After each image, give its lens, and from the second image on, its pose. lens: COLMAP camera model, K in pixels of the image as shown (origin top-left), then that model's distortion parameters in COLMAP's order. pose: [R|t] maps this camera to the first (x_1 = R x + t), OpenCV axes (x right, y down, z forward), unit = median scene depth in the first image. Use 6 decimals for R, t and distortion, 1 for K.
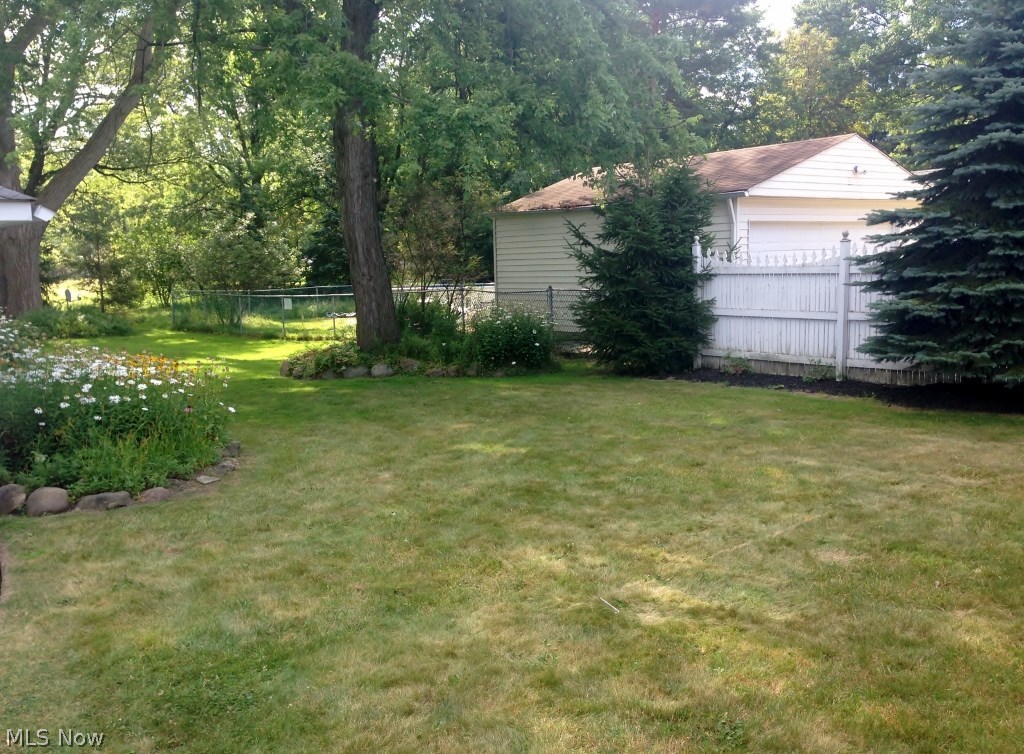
lens RADIAL K [[990.1, 0, 512.5], [0, 990.1, 343.6], [0, 0, 1]] dist [0.159336, -0.365057]
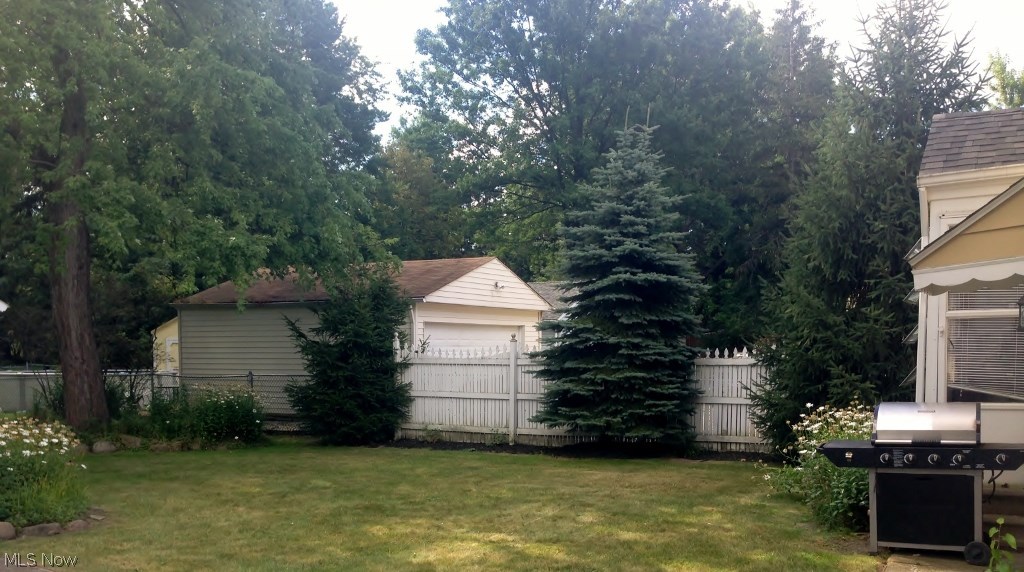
lens RADIAL K [[1044.7, 0, 512.0], [0, 1044.7, 286.0], [0, 0, 1]] dist [-0.002590, 0.014277]
pose [[0.914057, 0.048285, 0.402701, -0.242513], [0.011062, 0.989551, -0.143758, 0.027566], [-0.405435, 0.135858, 0.903972, -0.288438]]
